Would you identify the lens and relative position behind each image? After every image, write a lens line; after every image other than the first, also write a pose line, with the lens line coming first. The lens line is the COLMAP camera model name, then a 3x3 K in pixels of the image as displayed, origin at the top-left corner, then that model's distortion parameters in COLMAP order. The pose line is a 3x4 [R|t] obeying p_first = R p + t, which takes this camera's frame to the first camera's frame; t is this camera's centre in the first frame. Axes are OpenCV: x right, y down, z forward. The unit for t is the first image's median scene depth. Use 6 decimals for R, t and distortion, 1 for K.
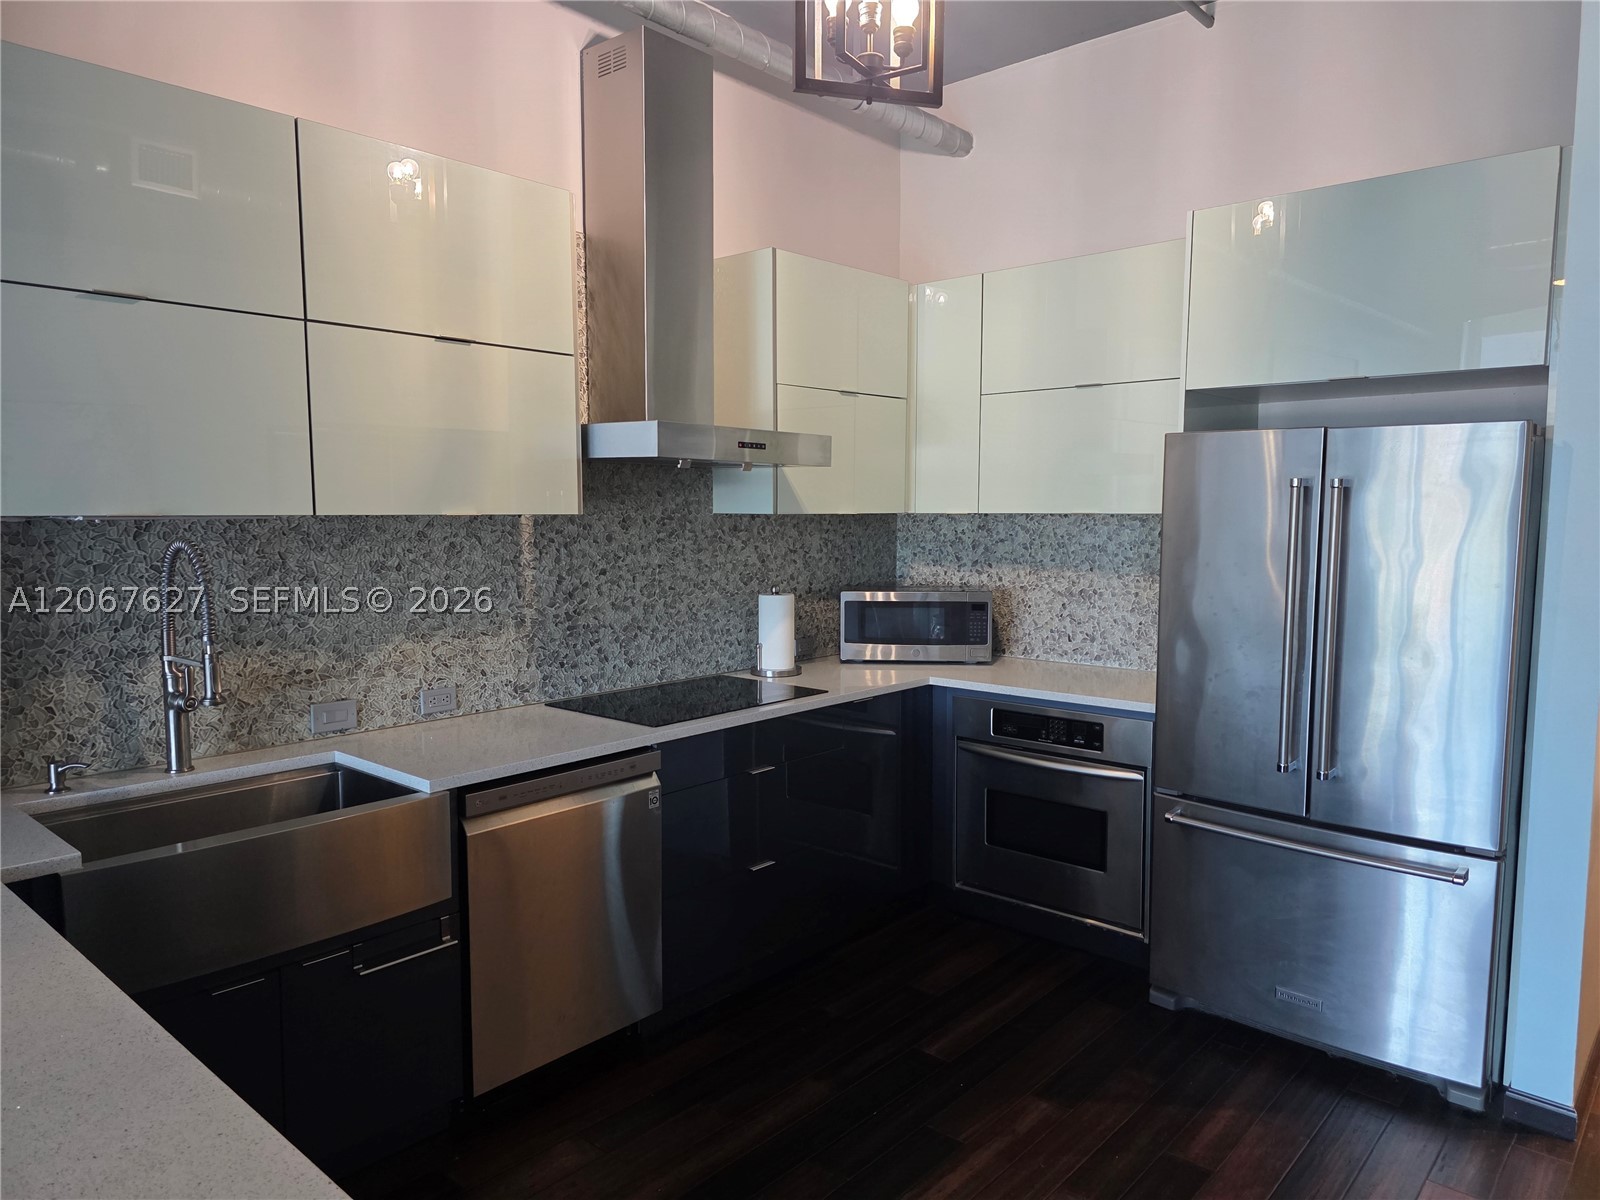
lens RADIAL K [[1076.0, 0, 810.2], [0, 1076.0, 605.3], [0, 0, 1]] dist [0.070380, -0.063816]
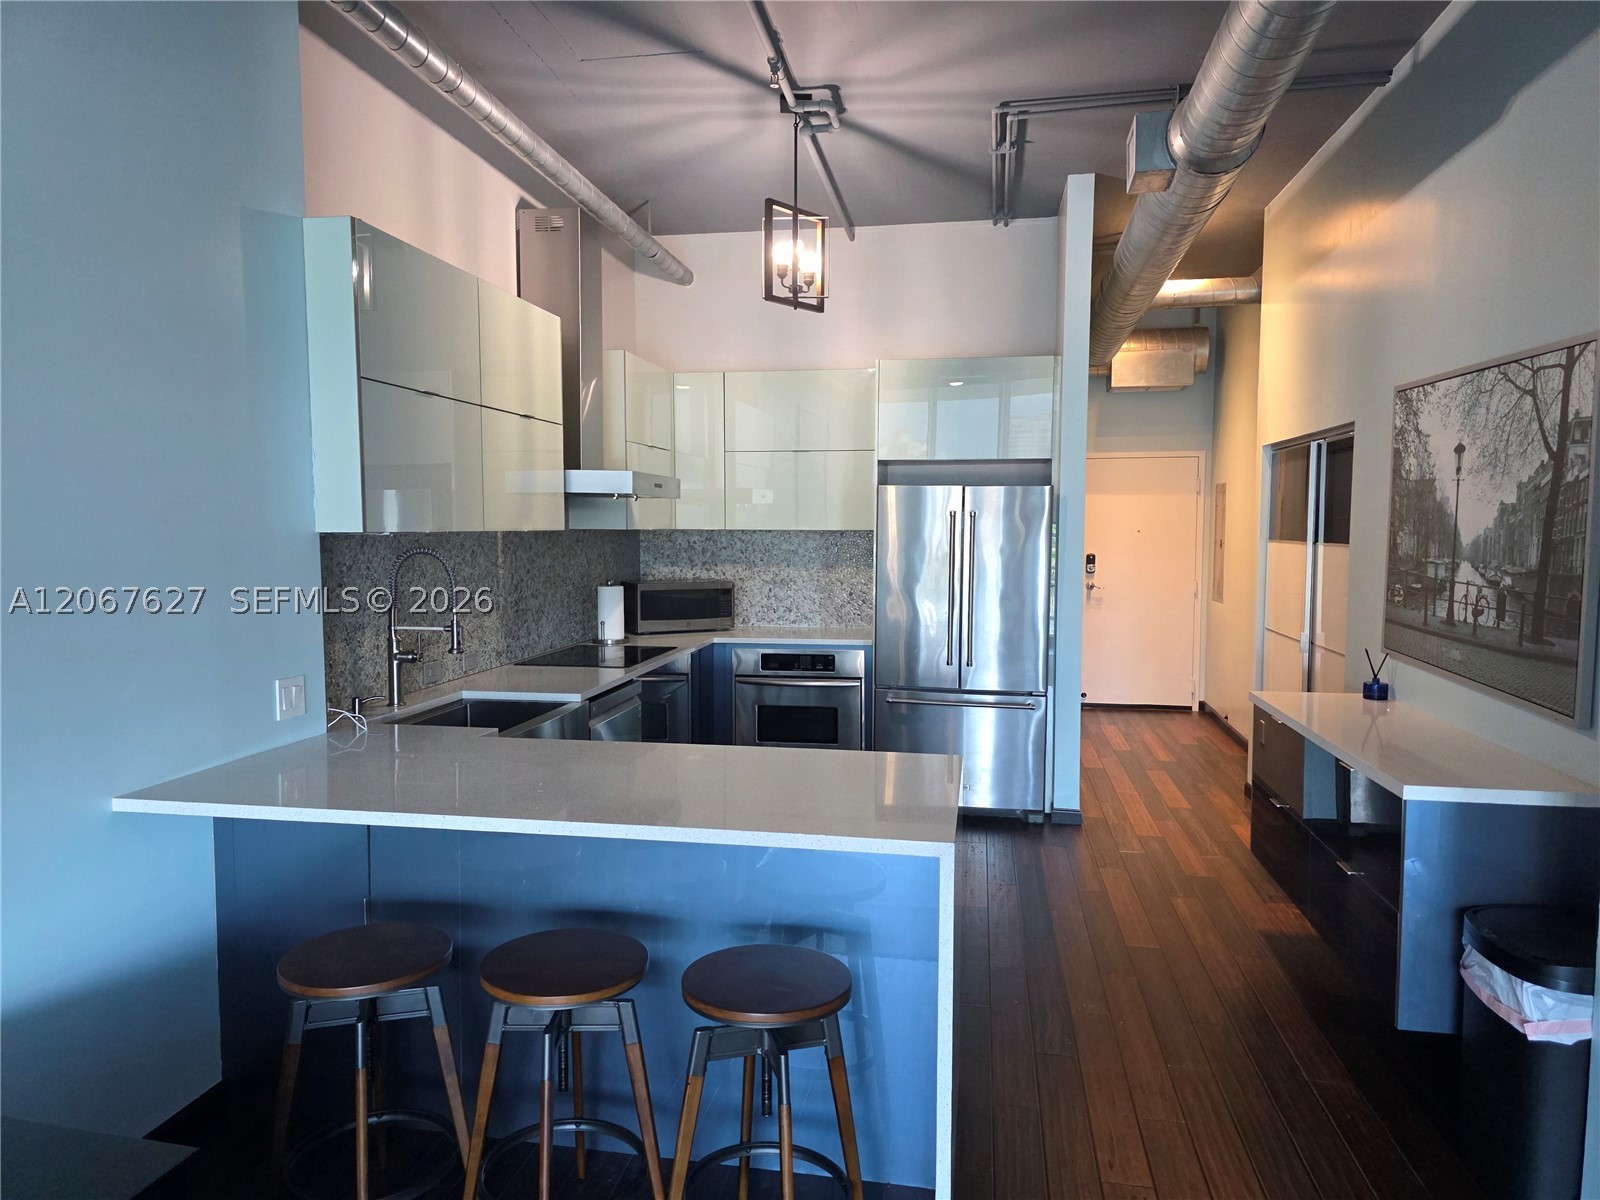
lens RADIAL K [[1076.0, 0, 797.8], [0, 1076.0, 601.3], [0, 0, 1]] dist [0.070380, -0.063816]
pose [[0.853883, -0.037511, 0.519111, -0.620044], [0.047600, 0.998848, -0.006121, 0.033196], [-0.518283, 0.029936, 0.854685, -0.381608]]
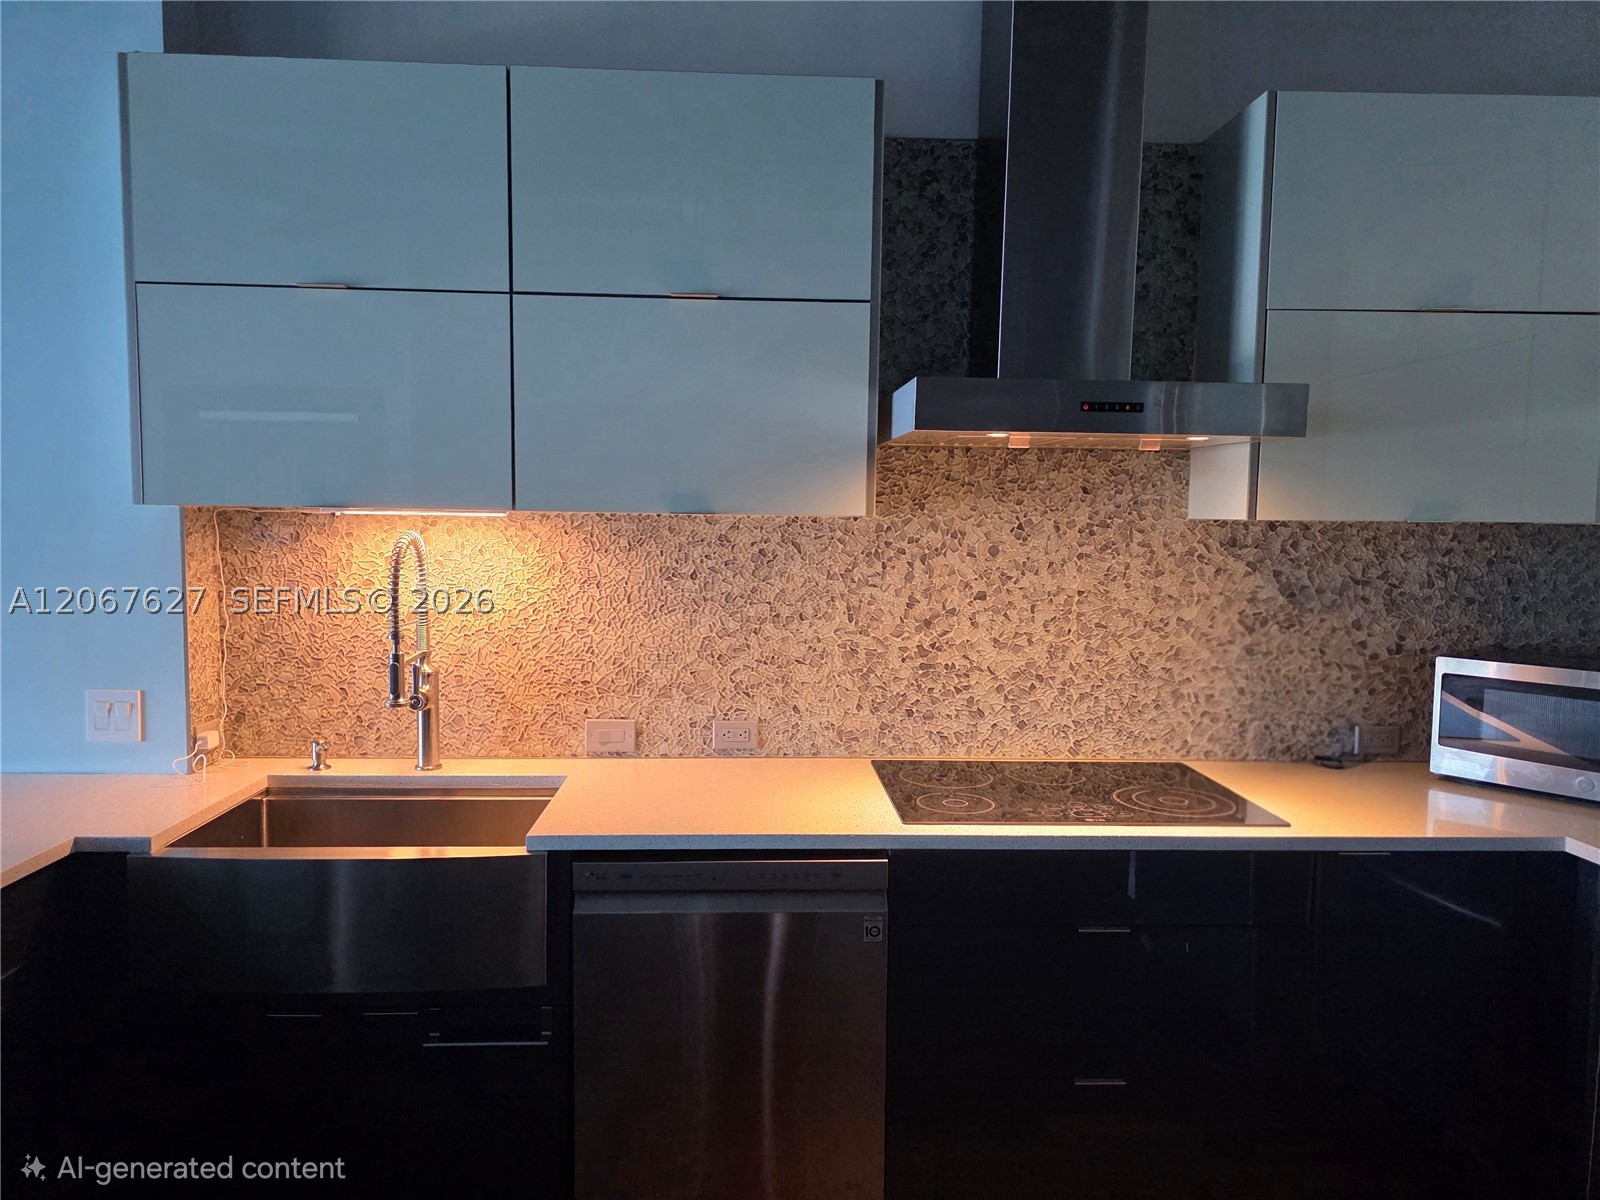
lens RADIAL K [[1076.0, 0, 788.5], [0, 1076.0, 602.4], [0, 0, 1]] dist [0.070380, -0.063816]
pose [[0.687024, 0.067941, -0.723452, 0.250765], [-0.077330, 0.996801, 0.020176, -0.031007], [0.722508, 0.042083, 0.690080, 0.392170]]
